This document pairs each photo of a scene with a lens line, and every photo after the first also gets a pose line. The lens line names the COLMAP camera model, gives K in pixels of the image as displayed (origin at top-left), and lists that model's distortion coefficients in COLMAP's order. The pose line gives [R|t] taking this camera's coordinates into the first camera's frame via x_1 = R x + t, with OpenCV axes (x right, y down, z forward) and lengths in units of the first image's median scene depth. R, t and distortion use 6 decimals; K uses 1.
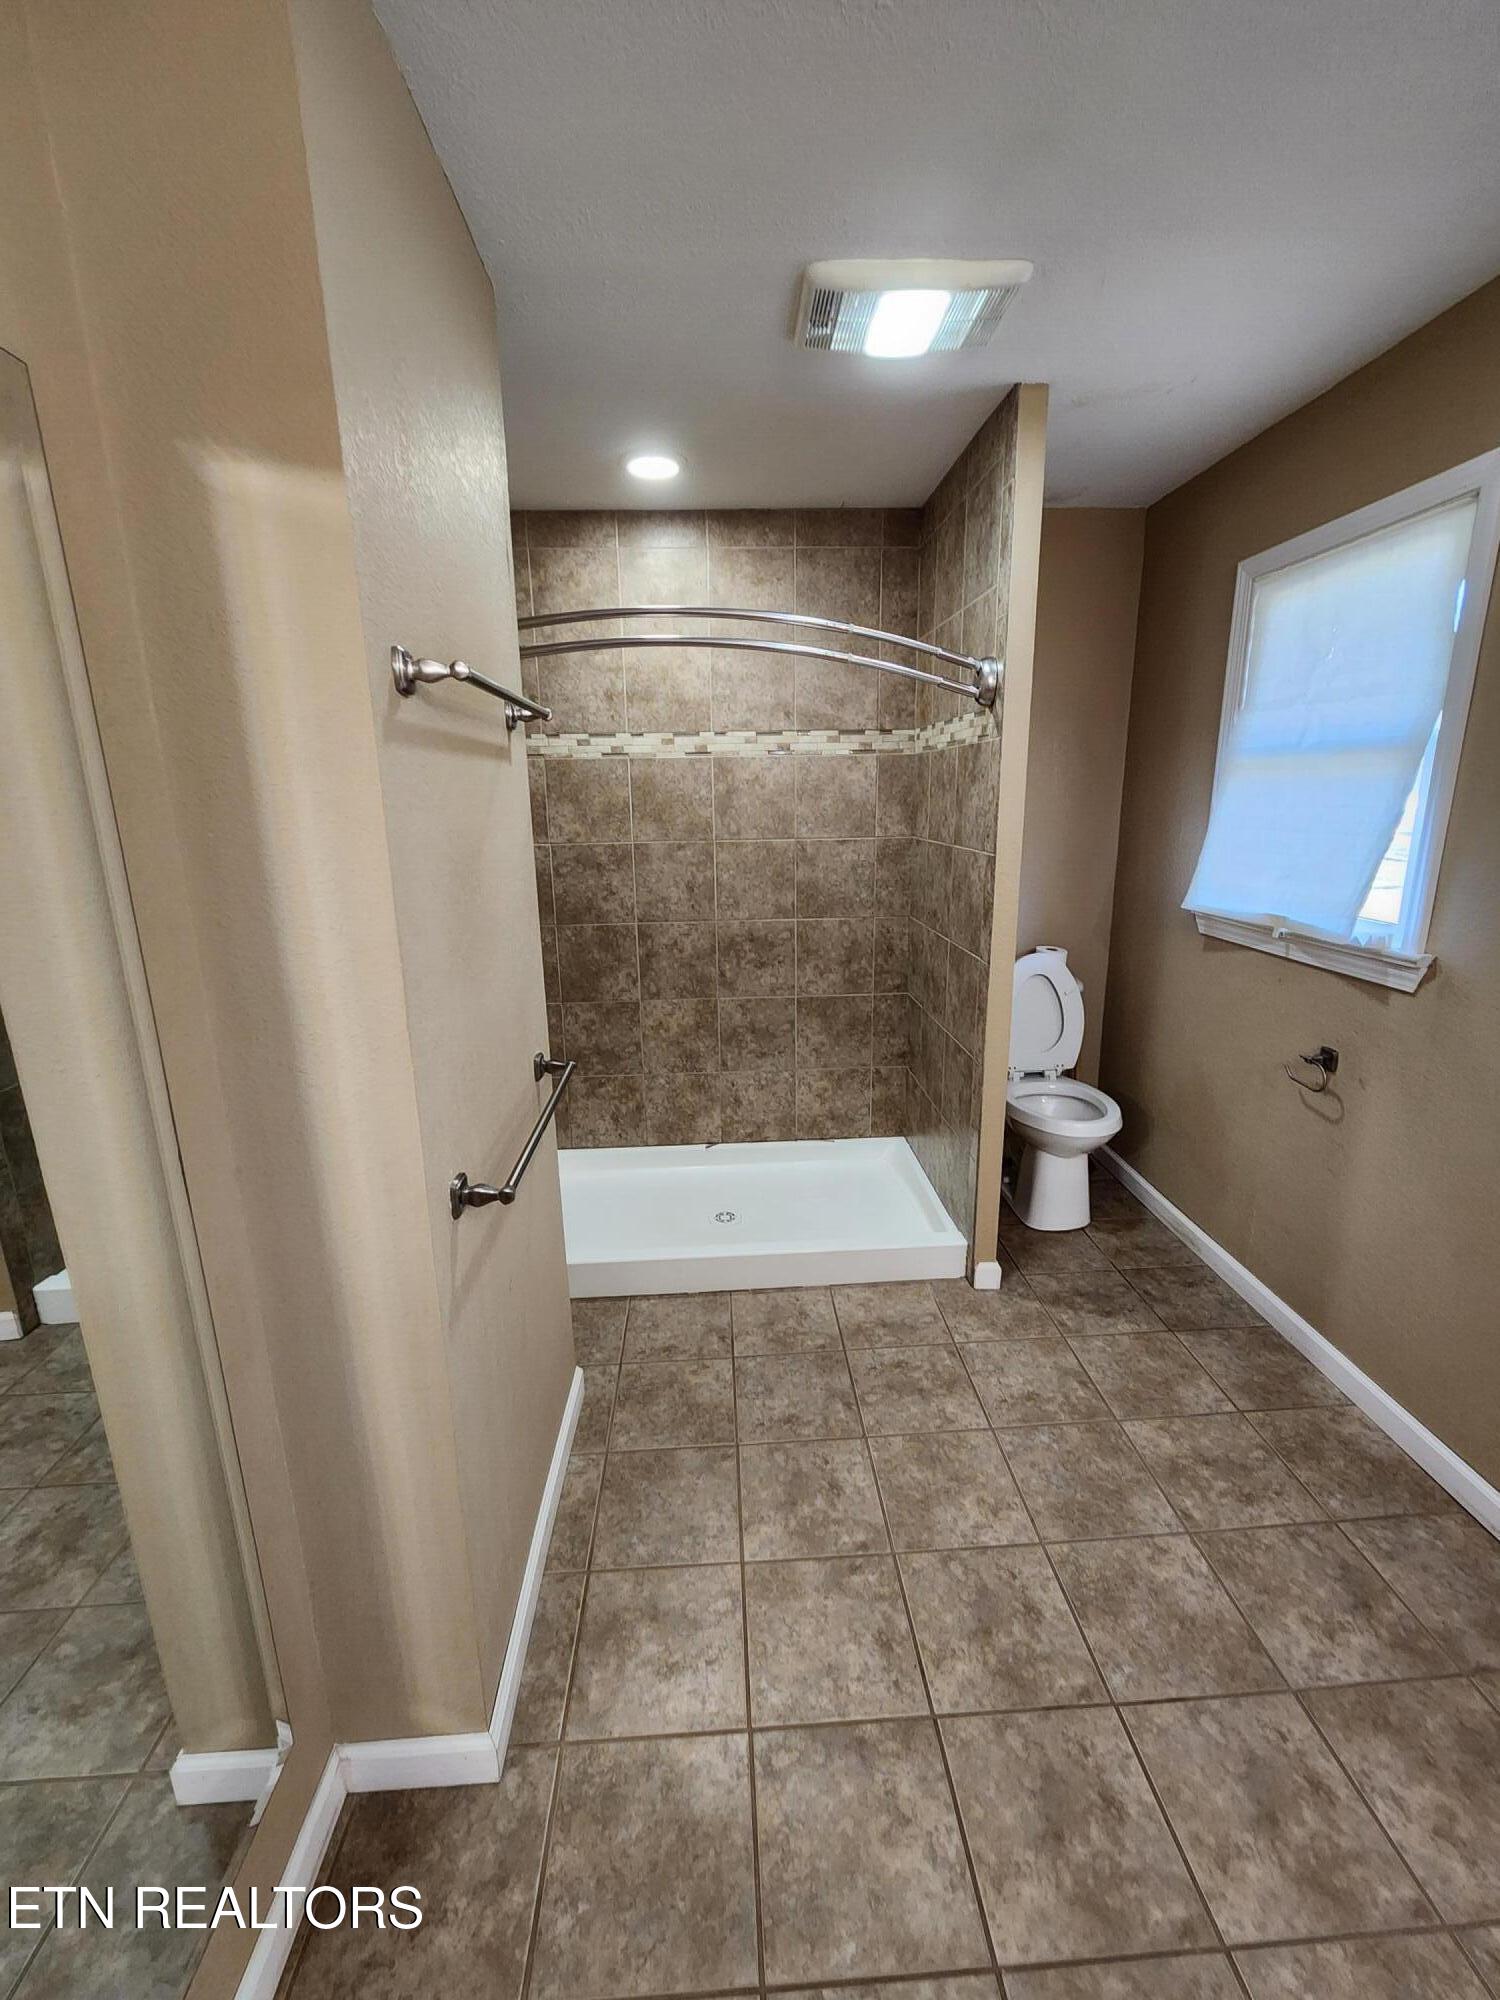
lens RADIAL K [[811.0, 0, 742.9], [0, 811.0, 992.5], [0, 0, 1]] dist [0.002135, -0.002242]
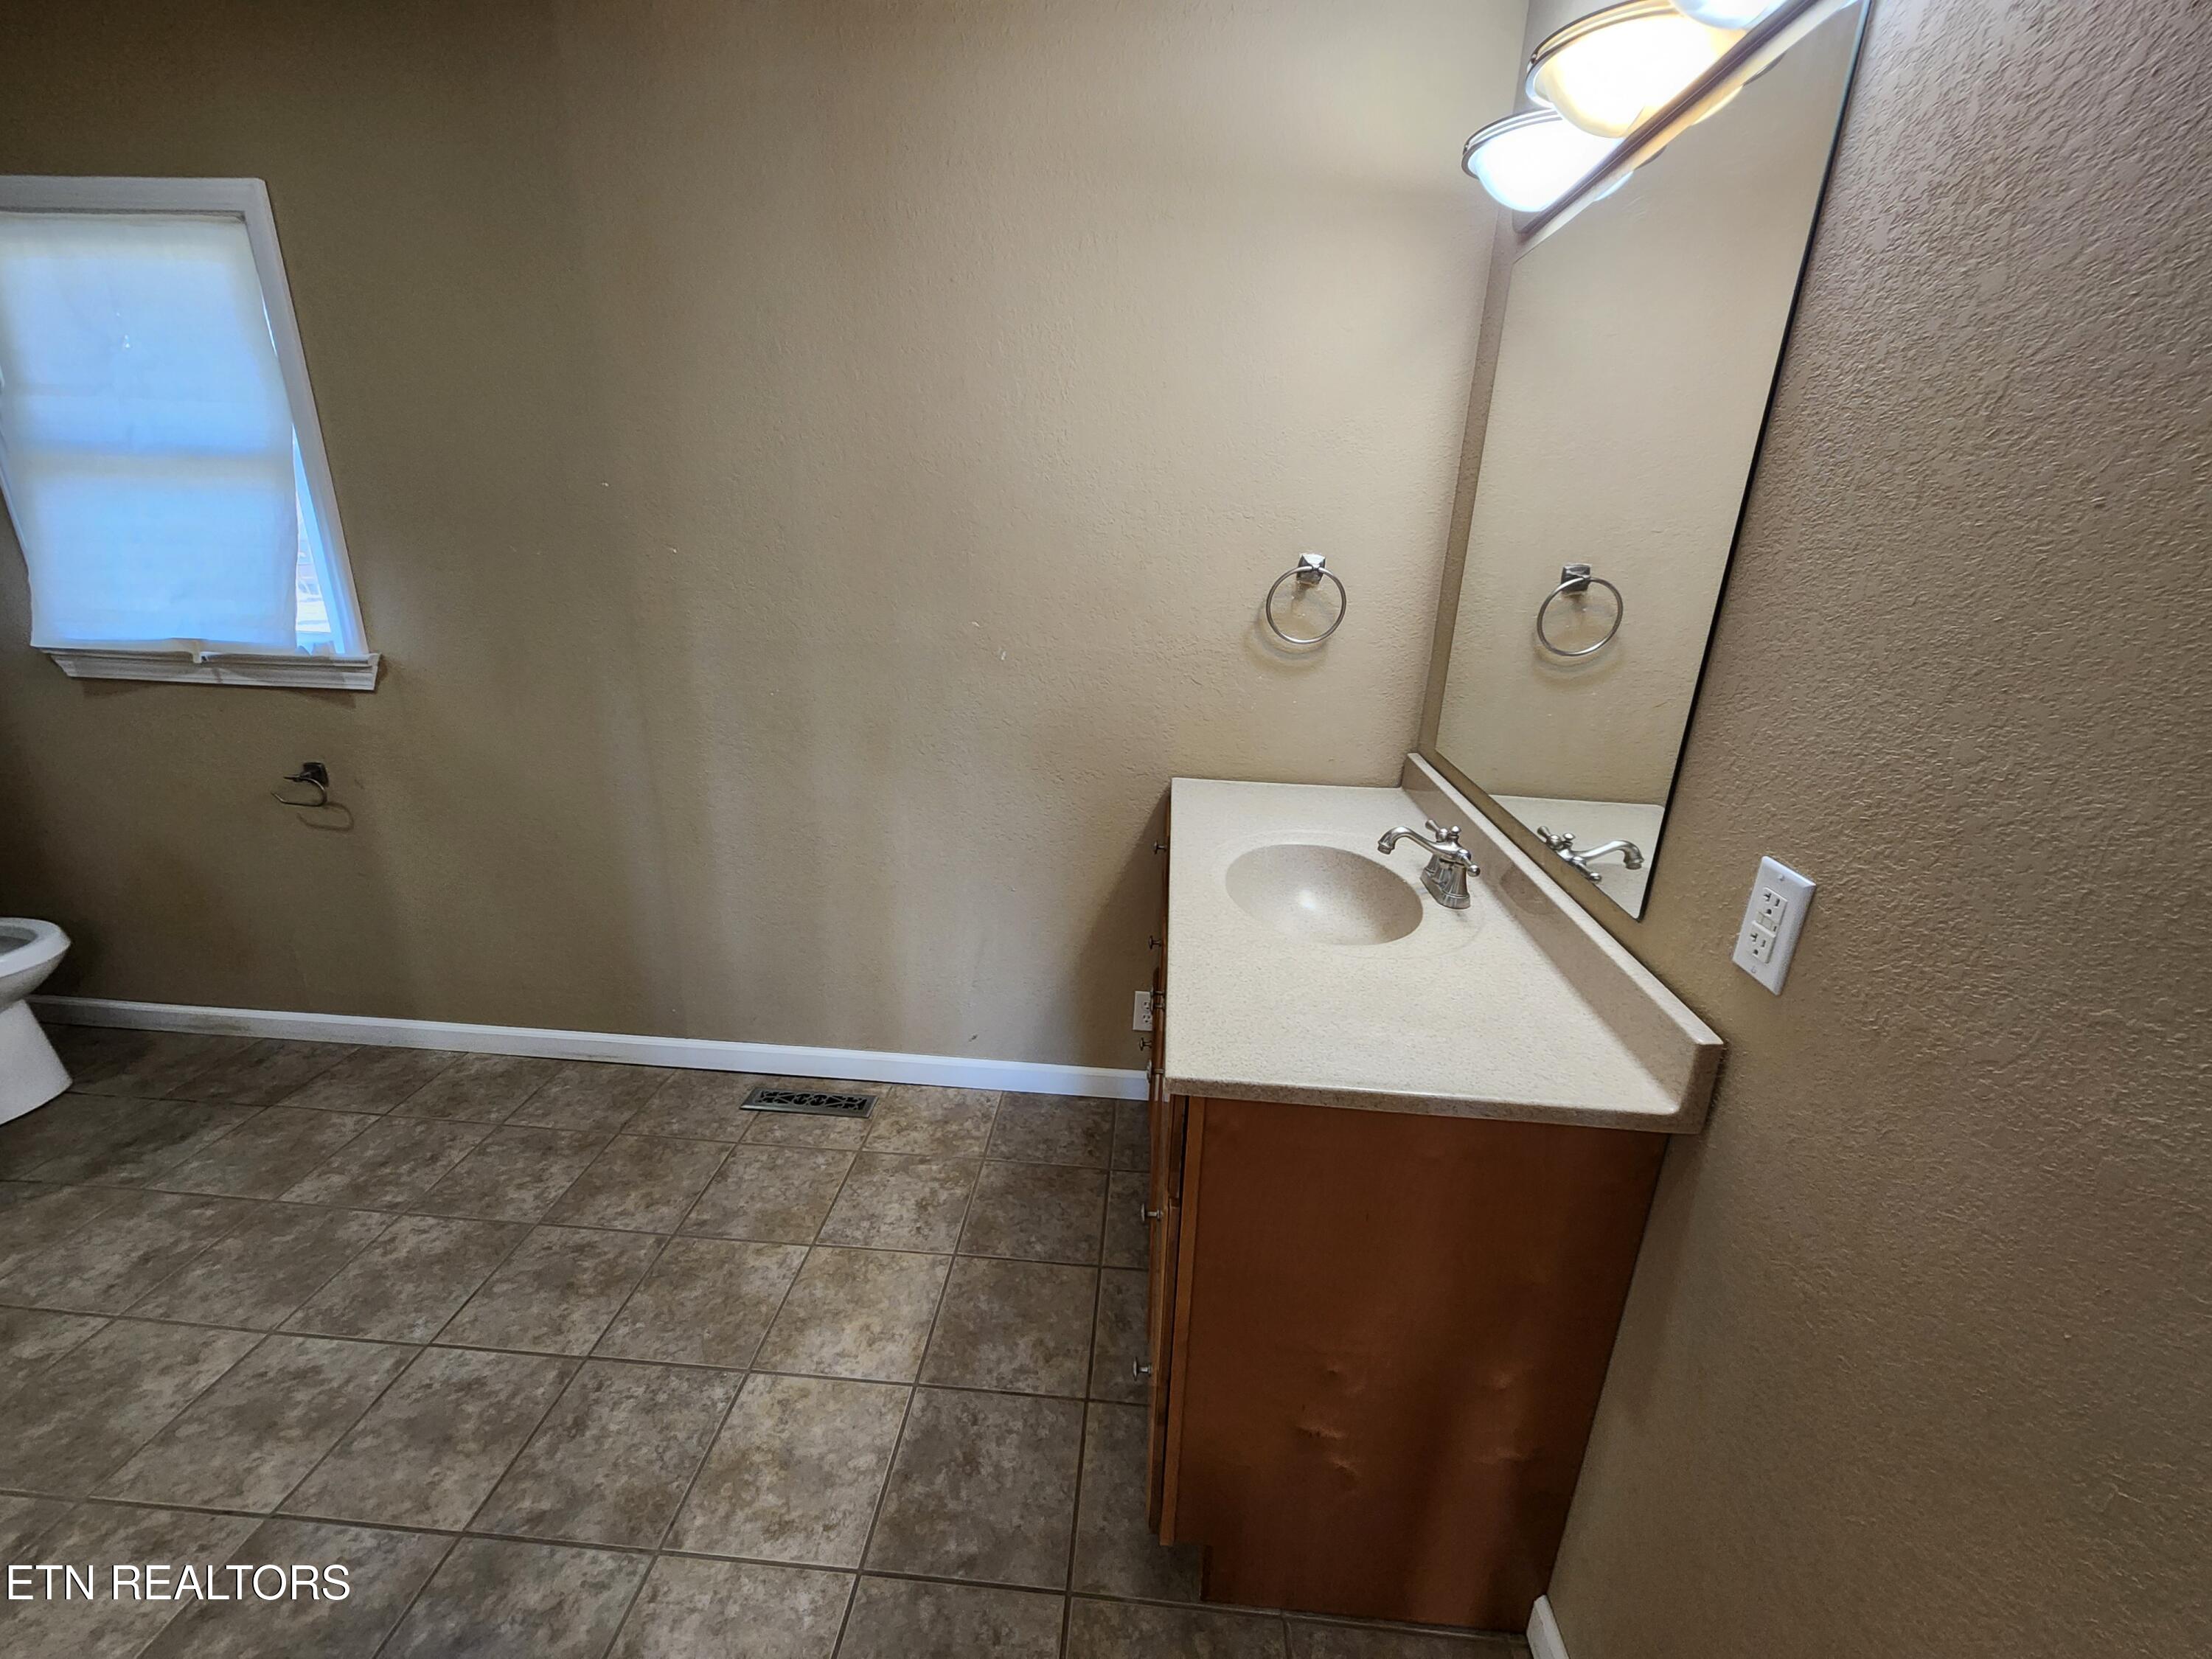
lens RADIAL K [[897.0, 0, 1099.3], [0, 897.0, 835.2], [0, 0, 1]] dist [0.002135, -0.002242]
pose [[0.107986, -0.279156, 0.954155, -0.294058], [0.200252, 0.946202, 0.254166, 0.072825], [-0.973775, 0.163625, 0.158078, -0.134283]]
